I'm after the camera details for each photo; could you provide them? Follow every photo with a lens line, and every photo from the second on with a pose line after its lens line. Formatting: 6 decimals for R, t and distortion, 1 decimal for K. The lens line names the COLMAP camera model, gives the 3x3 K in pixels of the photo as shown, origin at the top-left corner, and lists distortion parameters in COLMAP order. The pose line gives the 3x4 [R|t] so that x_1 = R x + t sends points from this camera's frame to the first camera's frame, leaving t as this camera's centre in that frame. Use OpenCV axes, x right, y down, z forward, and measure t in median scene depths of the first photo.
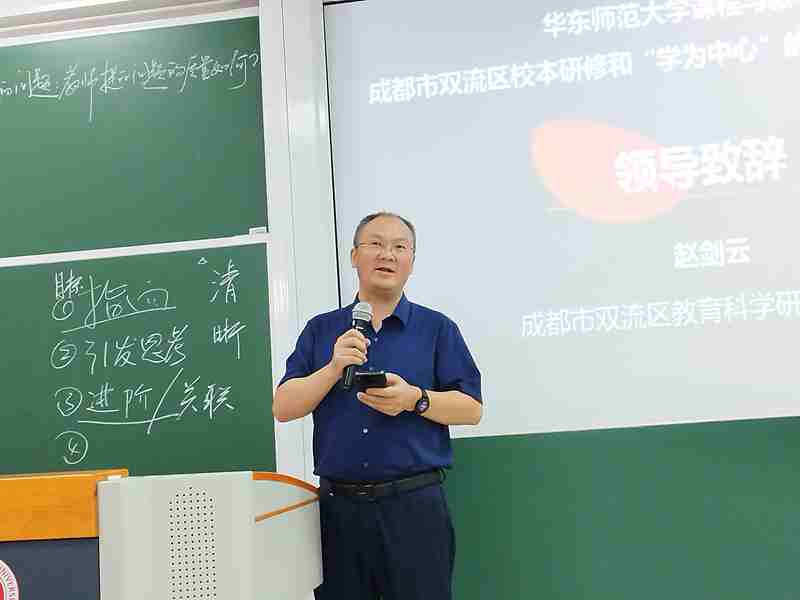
lens RADIAL K [[1100.2, 0, 398.4], [0, 1100.2, 302.9], [0, 0, 1]] dist [0.037643, 0.000000]
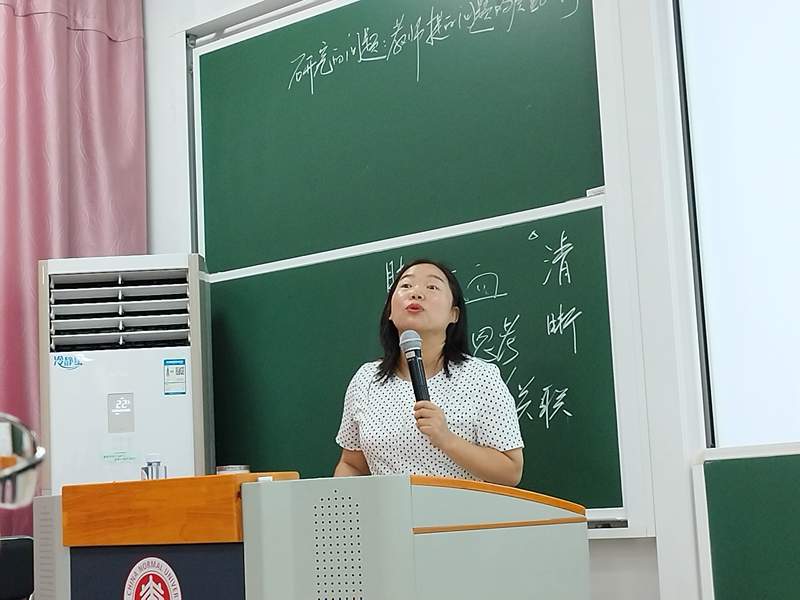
lens RADIAL K [[1500.2, 0, 401.3], [0, 1500.2, 300.7], [0, 0, 1]] dist [0.135861, 0.000000]
pose [[0.862400, -0.052586, -0.503489, 0.296445], [0.051607, 0.998541, -0.015896, 0.022983], [0.503590, -0.012275, 0.863856, -0.009700]]
